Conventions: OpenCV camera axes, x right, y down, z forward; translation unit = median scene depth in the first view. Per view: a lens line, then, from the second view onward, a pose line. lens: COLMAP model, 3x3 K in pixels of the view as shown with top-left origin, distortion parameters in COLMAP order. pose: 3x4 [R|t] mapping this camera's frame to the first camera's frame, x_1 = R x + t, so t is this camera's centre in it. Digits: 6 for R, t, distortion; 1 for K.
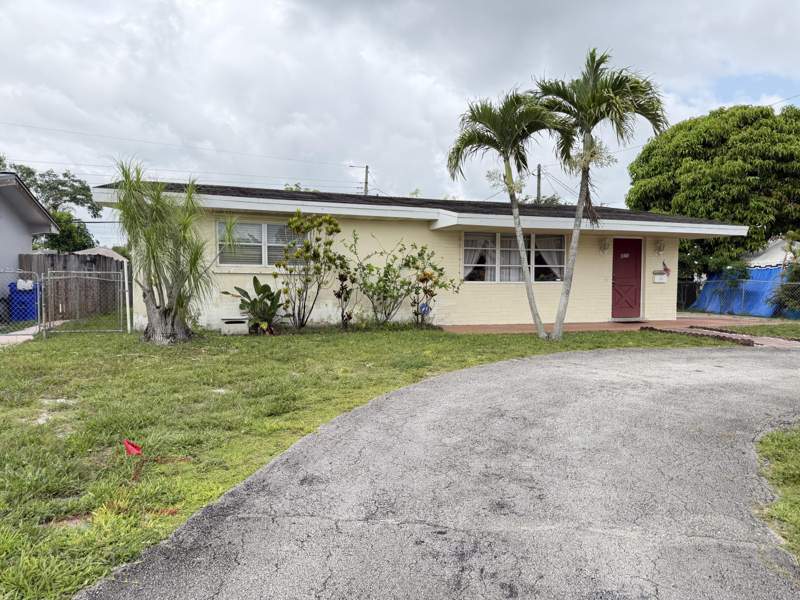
lens RADIAL K [[562.2, 0, 400.2], [0, 562.2, 302.0], [0, 0, 1]] dist [0.004640, -0.000093]
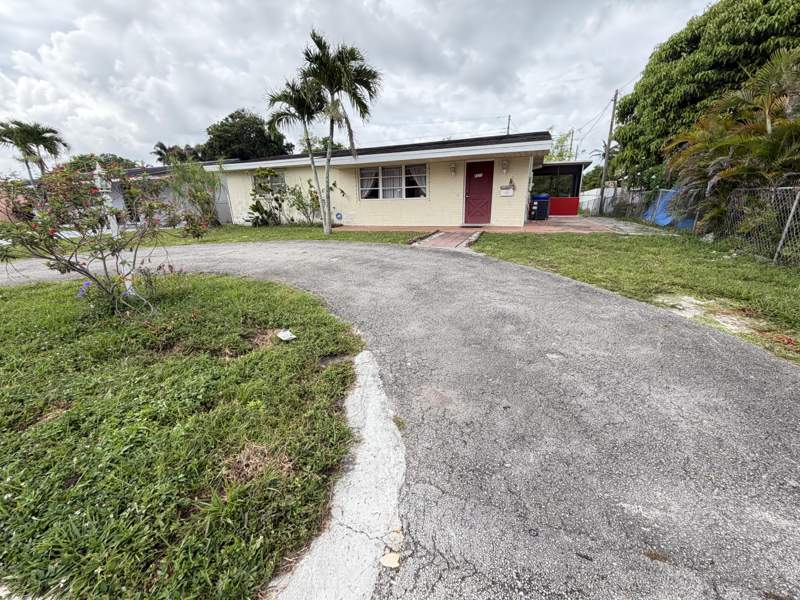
lens RADIAL K [[318.2, 0, 399.3], [0, 318.2, 299.8], [0, 0, 1]] dist [-0.002530, 0.000325]
pose [[0.765152, 0.173933, -0.619911, 0.805767], [0.004249, 0.961435, 0.275001, -0.007690], [0.643835, -0.213051, 0.734905, 0.275978]]
